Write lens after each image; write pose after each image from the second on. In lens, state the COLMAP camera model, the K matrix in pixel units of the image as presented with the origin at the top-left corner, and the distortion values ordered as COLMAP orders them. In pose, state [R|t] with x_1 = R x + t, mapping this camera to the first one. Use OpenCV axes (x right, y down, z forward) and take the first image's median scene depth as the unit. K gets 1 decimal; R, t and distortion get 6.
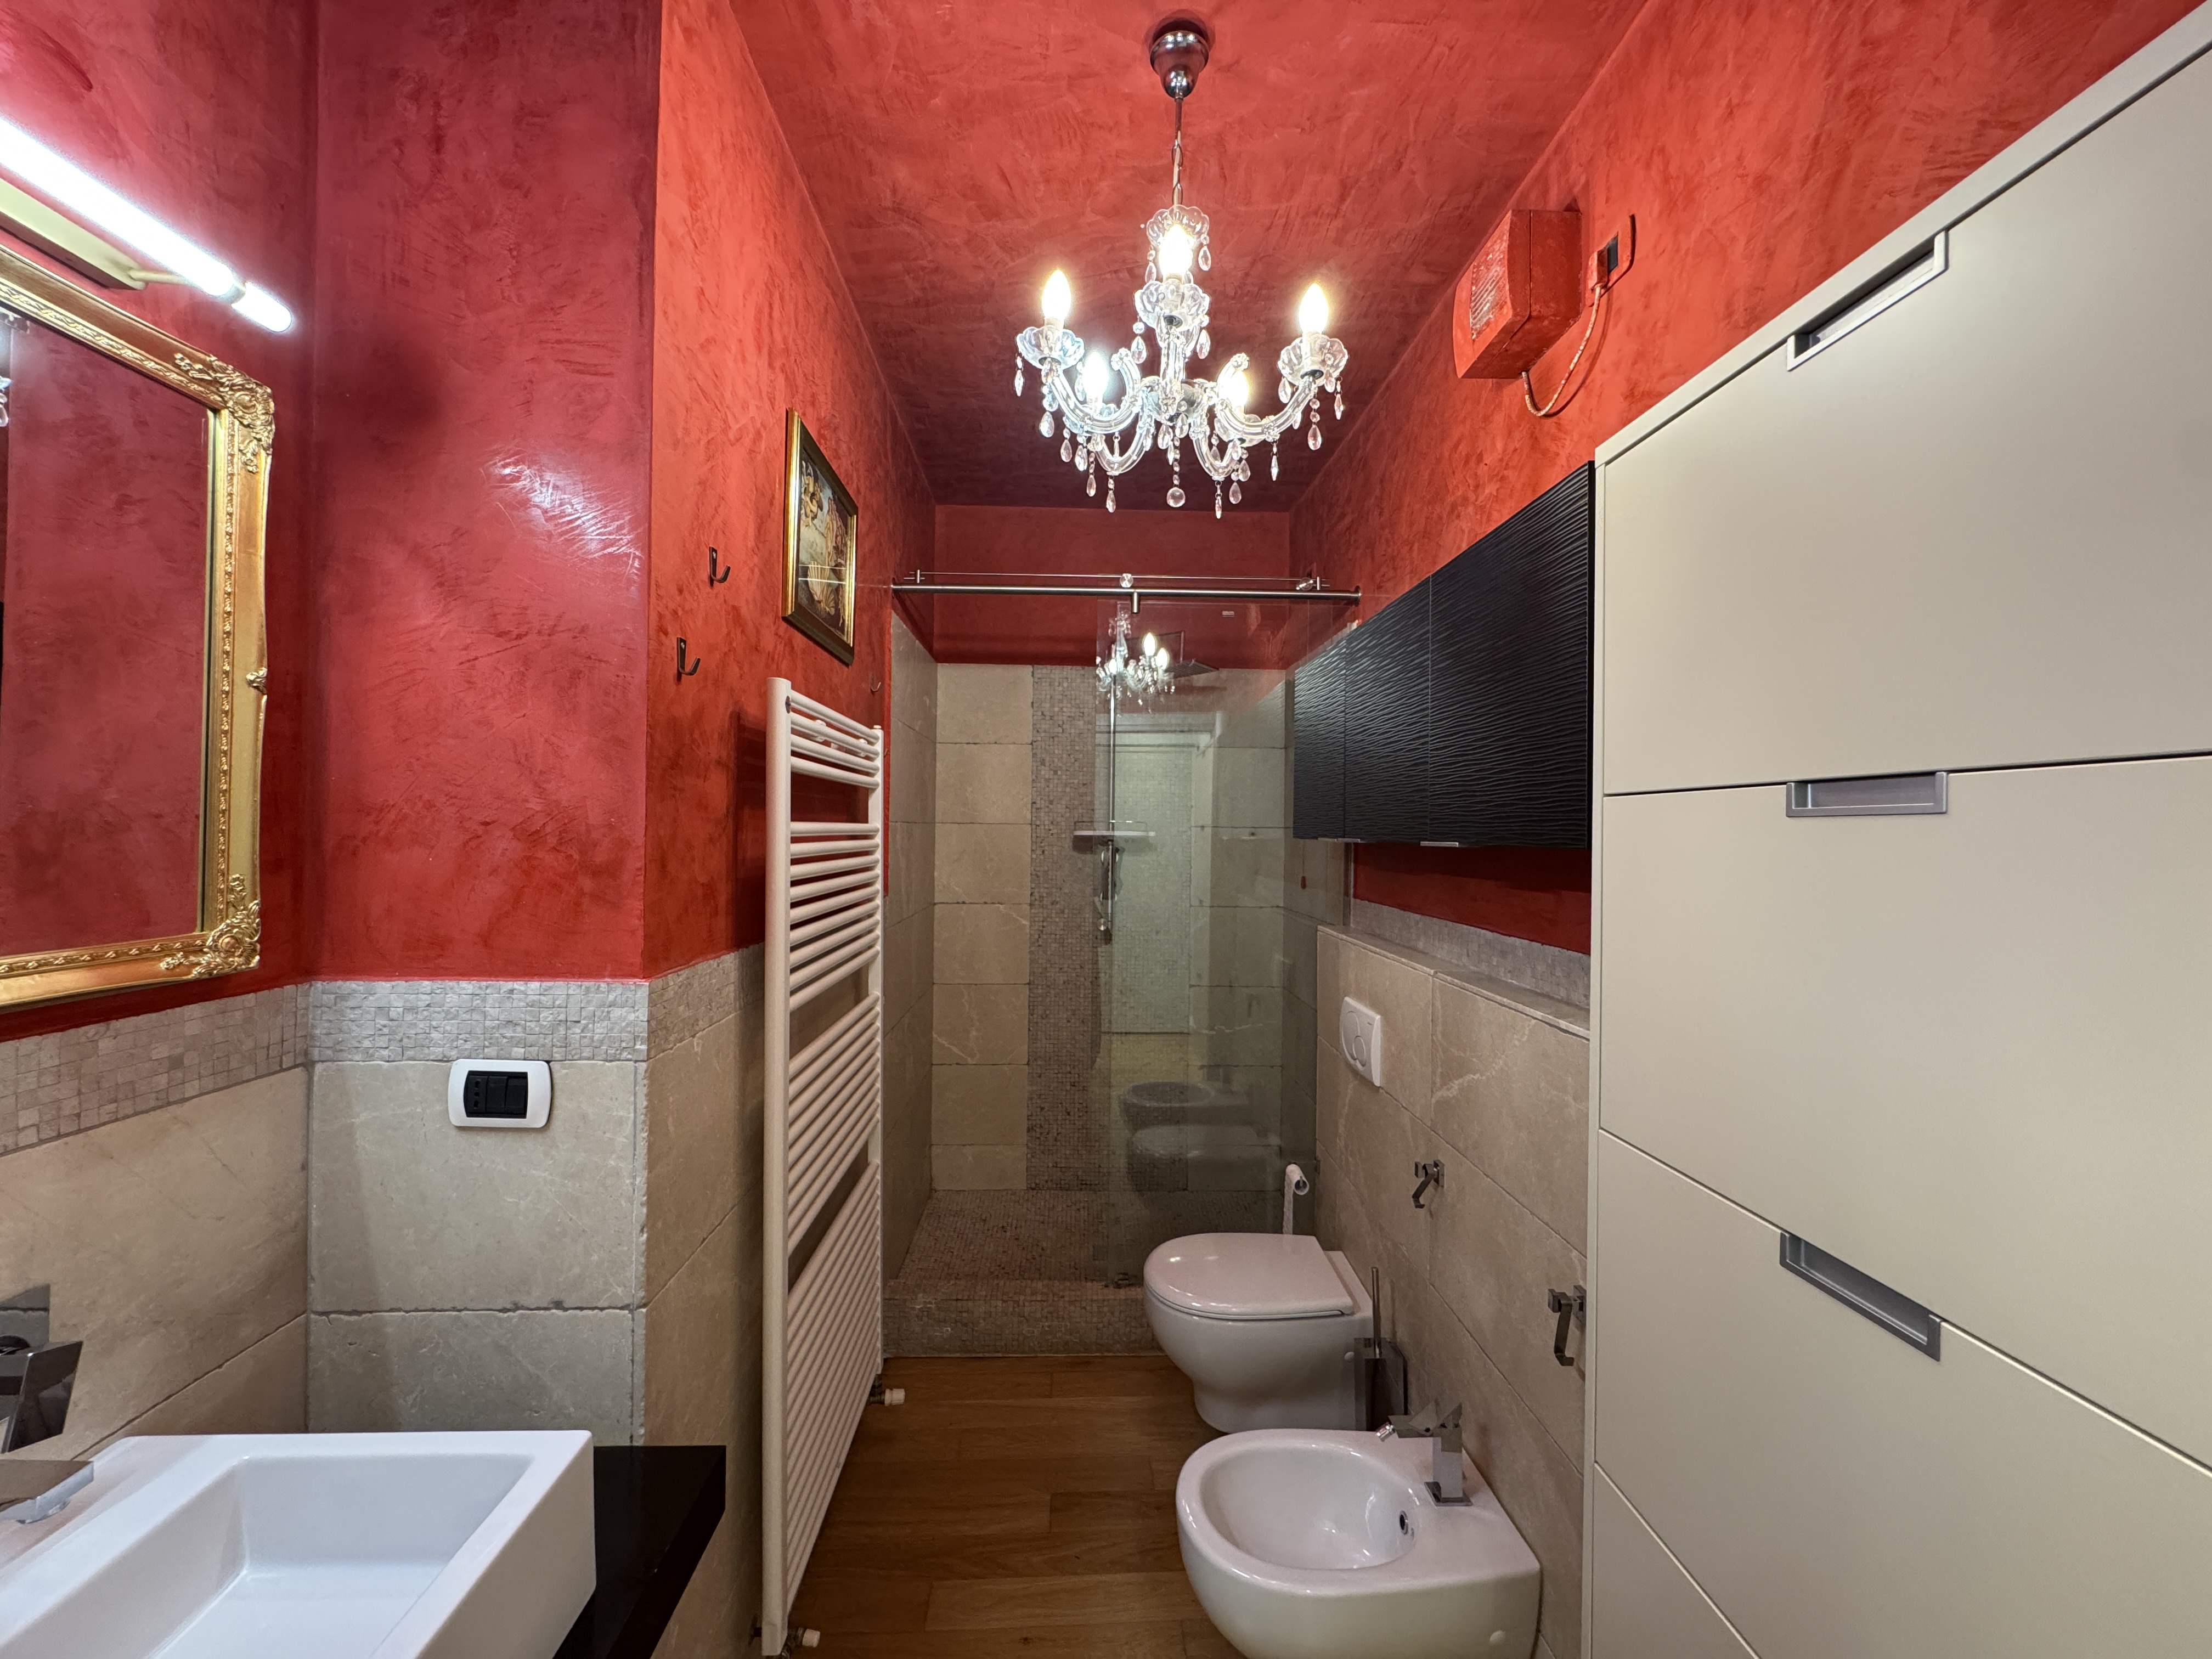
lens RADIAL K [[880.6, 0, 1103.1], [0, 880.6, 827.6], [0, 0, 1]] dist [-0.003851, 0.000622]
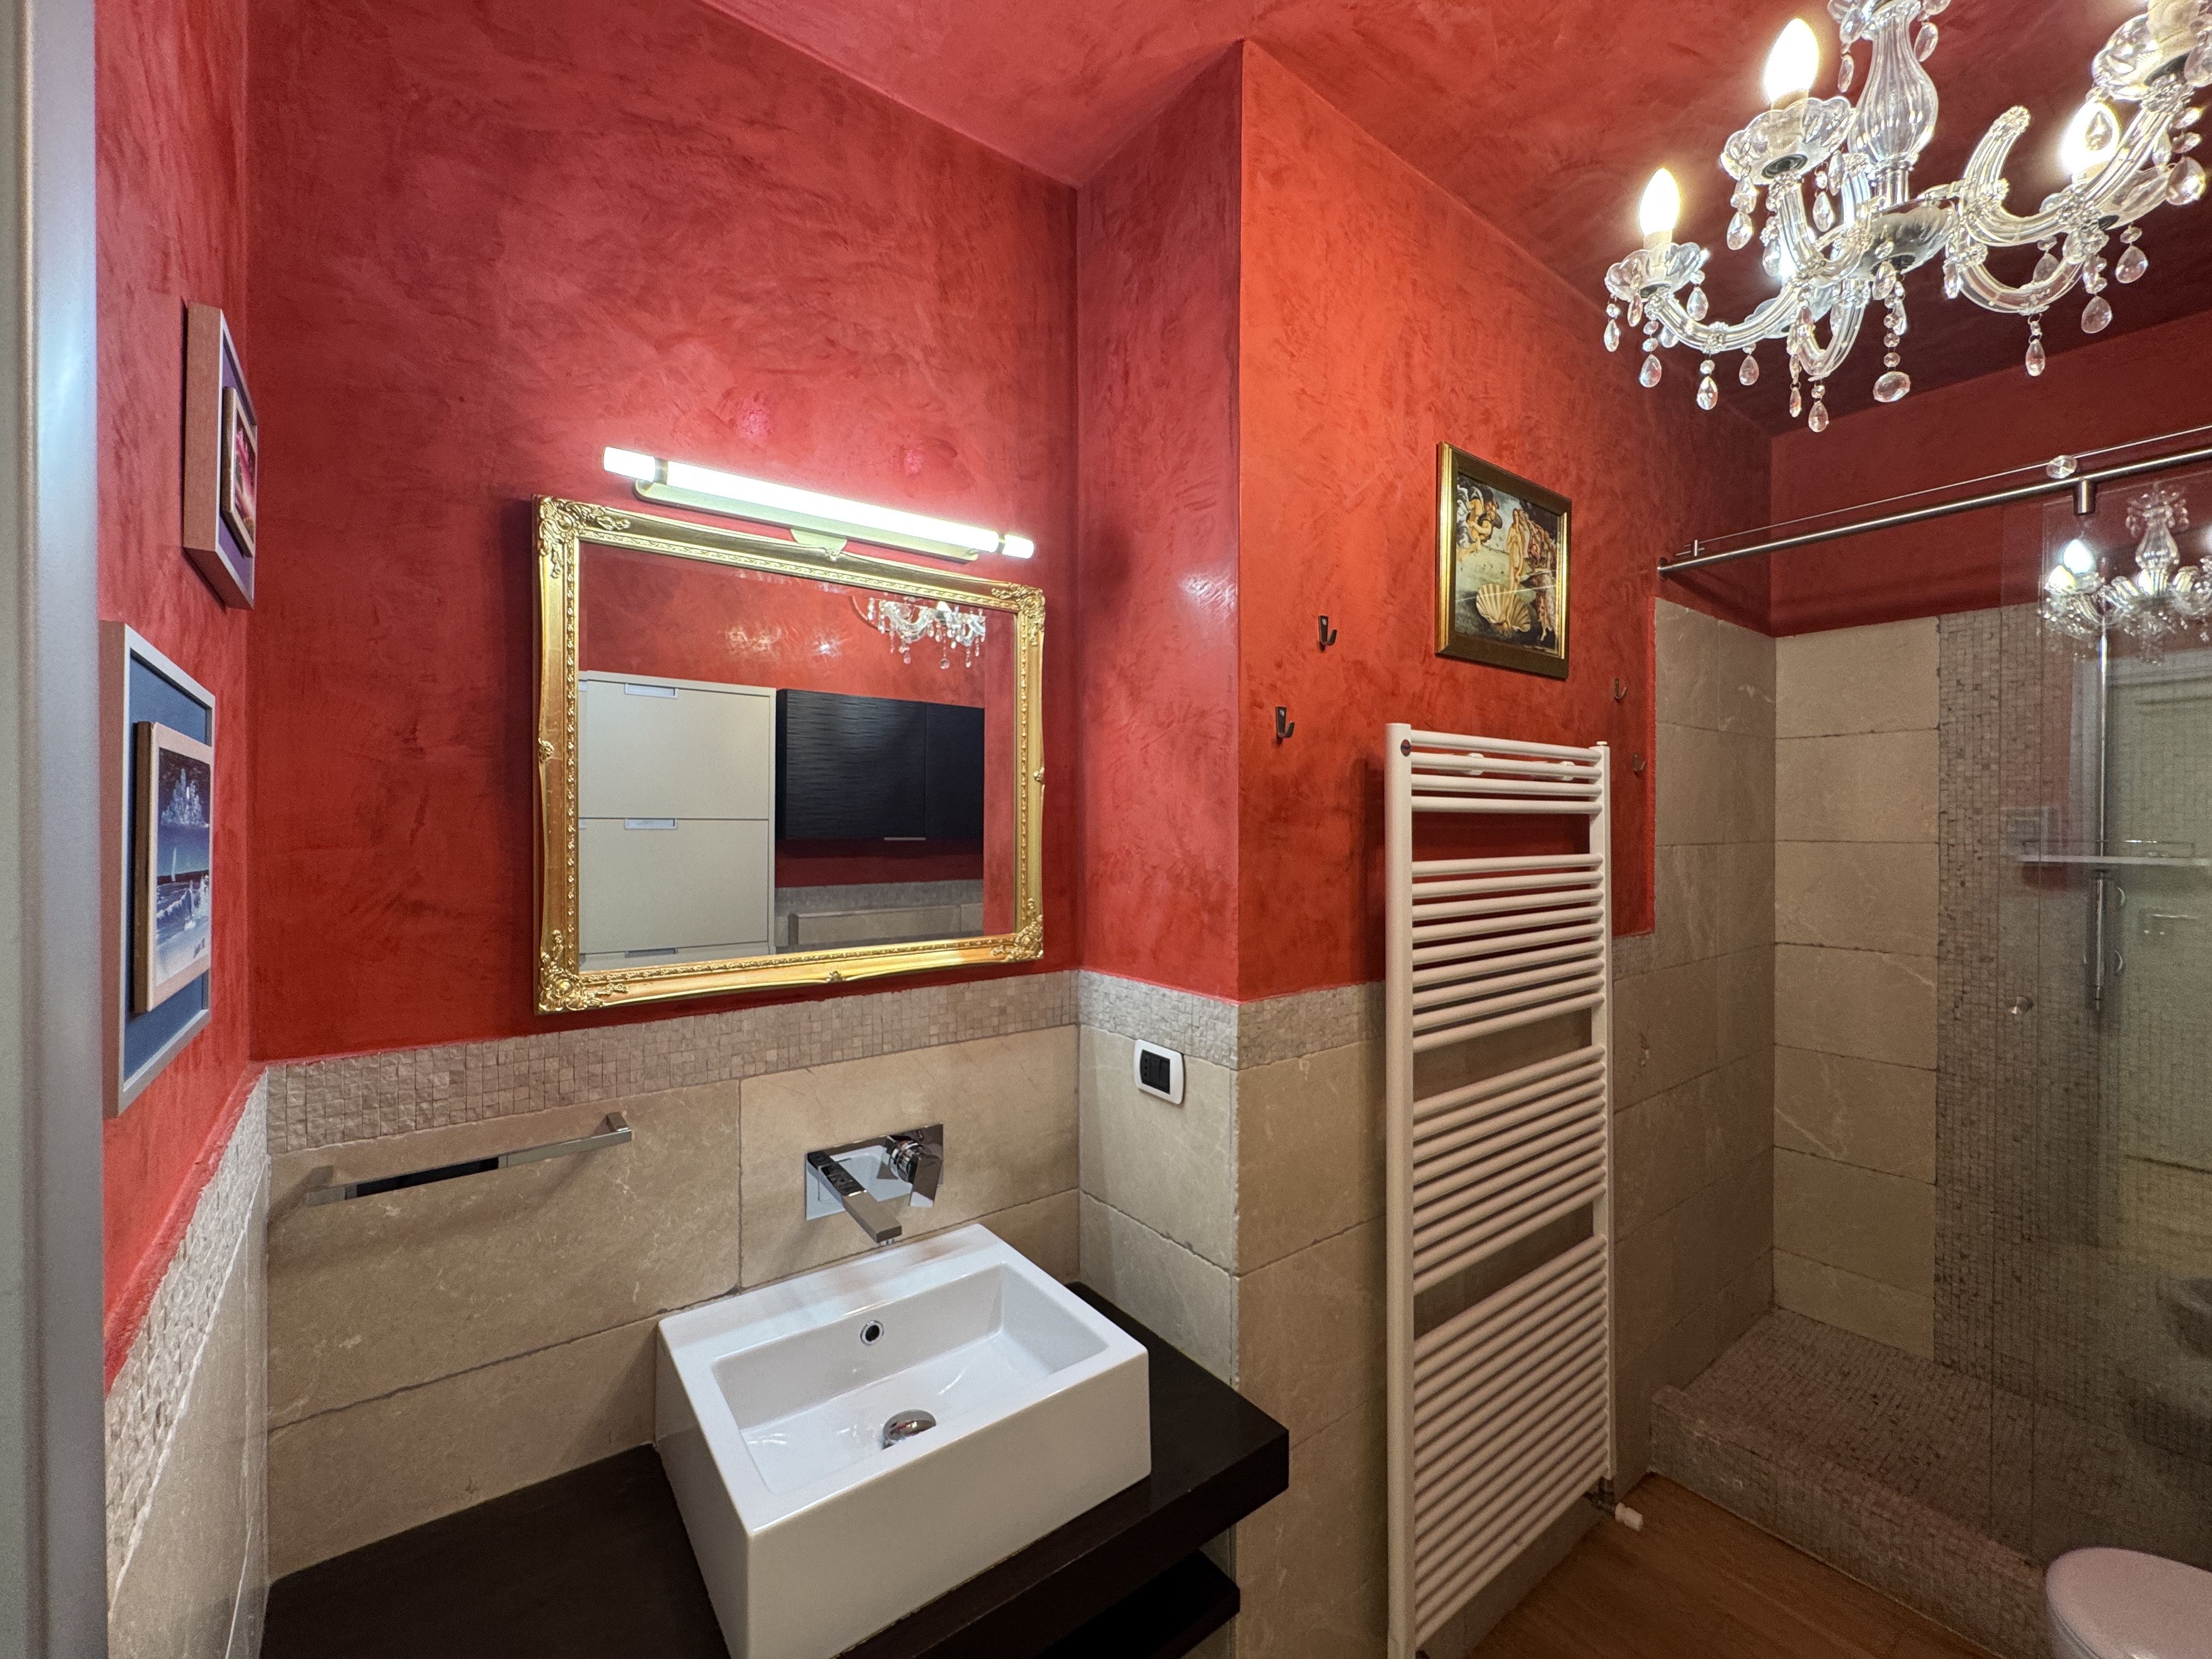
lens RADIAL K [[880.6, 0, 1104.2], [0, 880.6, 828.8], [0, 0, 1]] dist [-0.003851, 0.000622]
pose [[0.567032, -0.007417, -0.823662, 0.314772], [0.009239, 0.999954, -0.002644, -0.052402], [0.823644, -0.006110, 0.567074, 0.153002]]
